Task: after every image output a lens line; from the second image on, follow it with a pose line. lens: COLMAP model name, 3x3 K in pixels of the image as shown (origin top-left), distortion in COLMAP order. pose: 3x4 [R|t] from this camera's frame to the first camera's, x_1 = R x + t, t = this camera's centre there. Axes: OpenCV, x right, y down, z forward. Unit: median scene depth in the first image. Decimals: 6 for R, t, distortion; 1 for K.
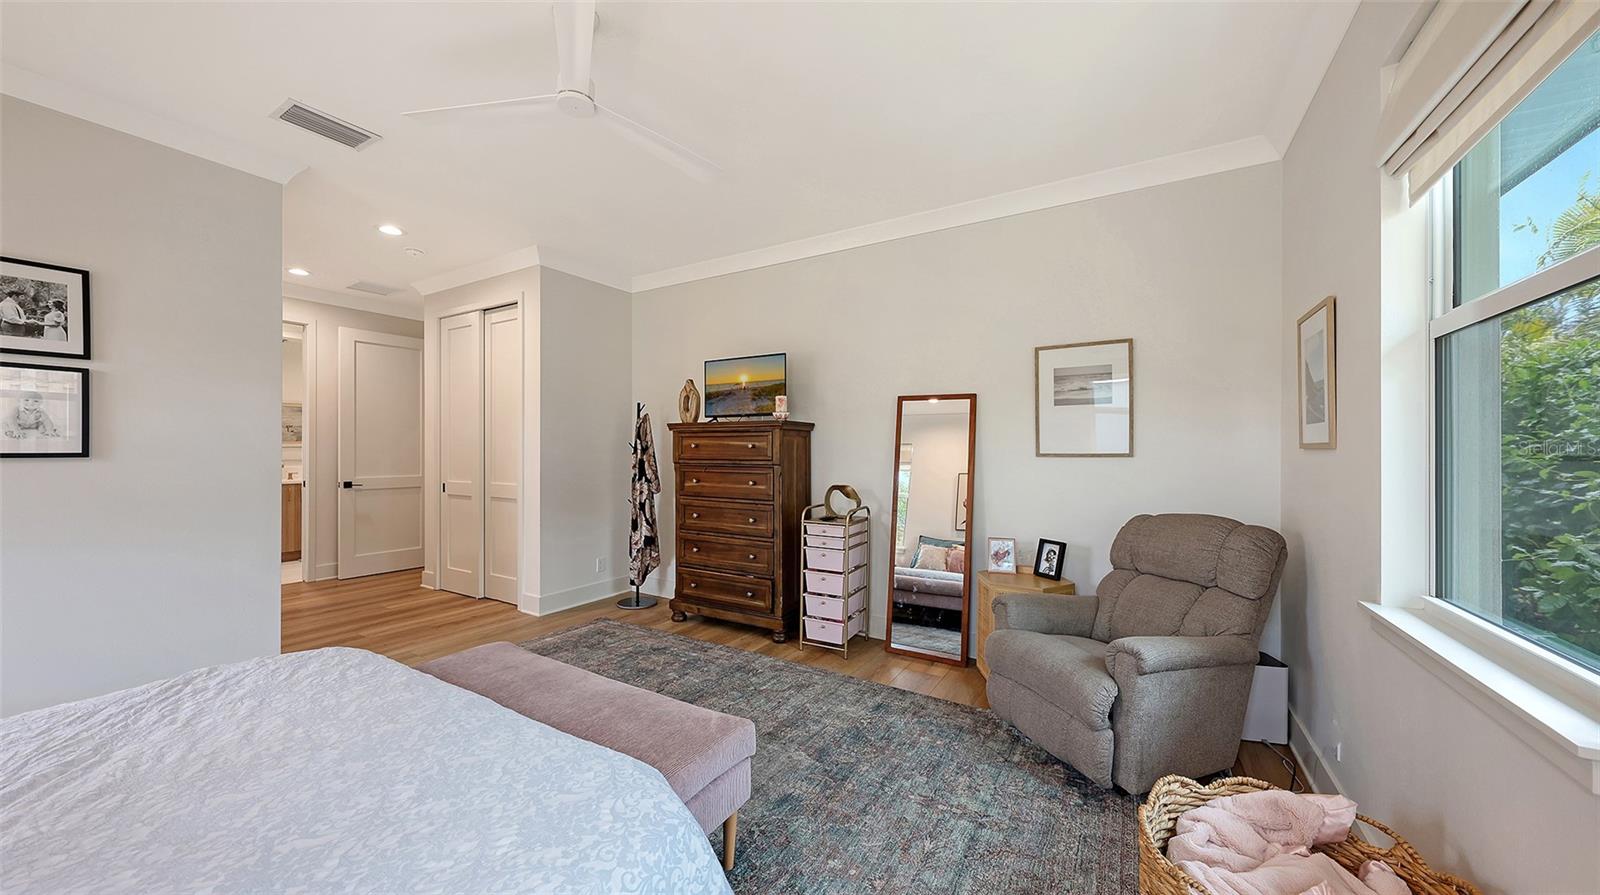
lens RADIAL K [[548.8, 0, 800.0], [0, 548.8, 447.5], [0, 0, 1]] dist [0.000489, -0.000565]
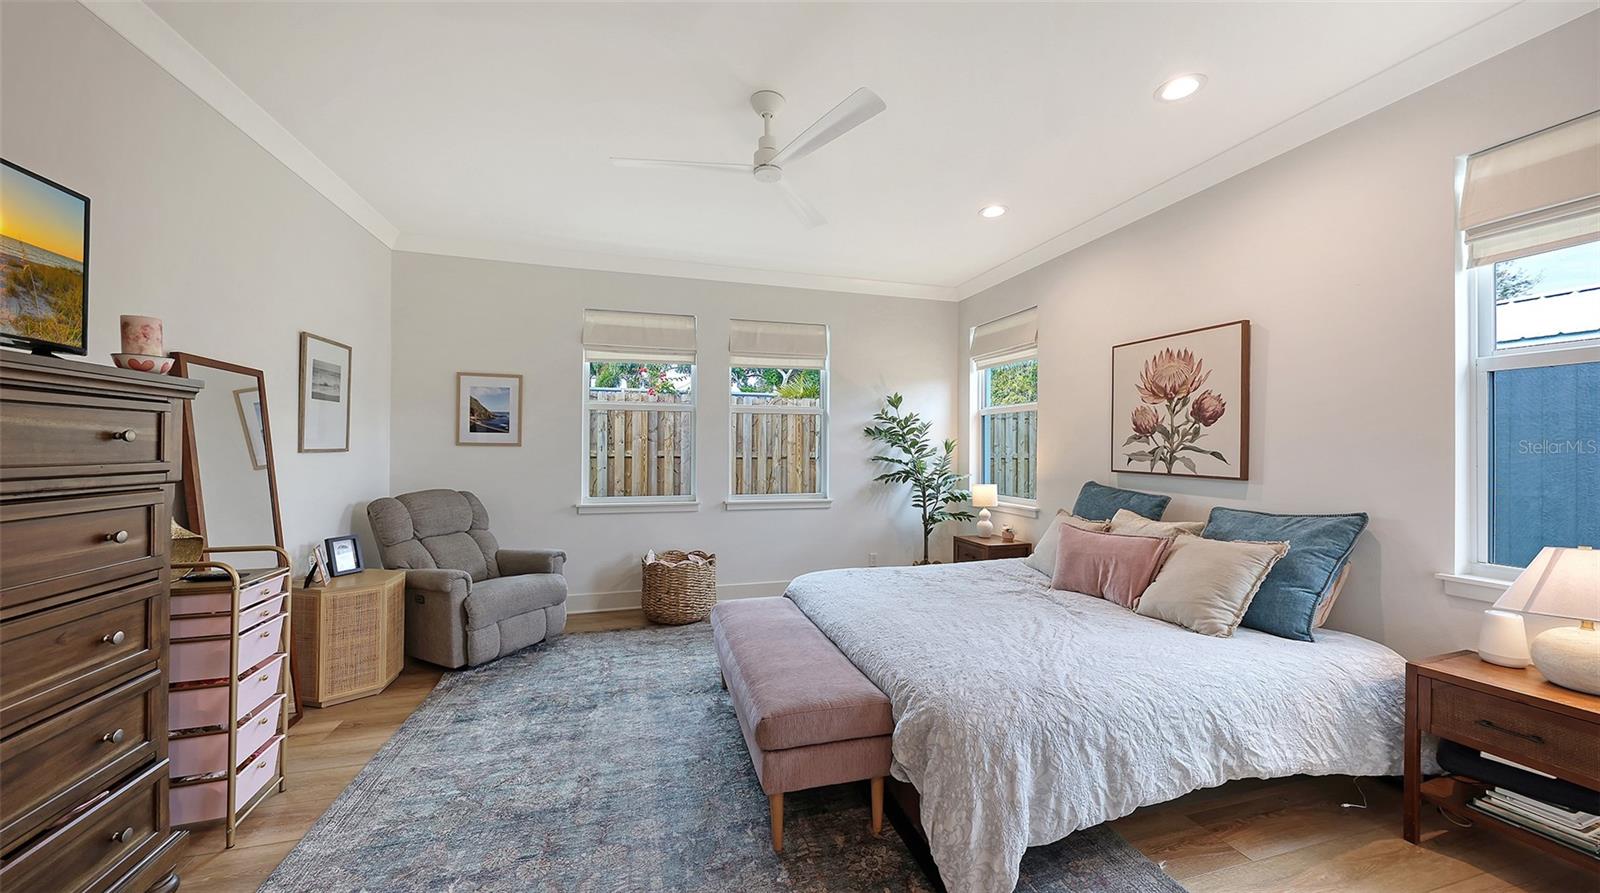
lens RADIAL K [[550.1, 0, 794.9], [0, 550.1, 440.9], [0, 0, 1]] dist [0.000509, 0.000024]
pose [[-0.721962, 0.000125, 0.691933, -0.833312], [-0.011164, 0.999868, -0.011830, -0.000845], [-0.691843, -0.016266, -0.721865, 1.178173]]
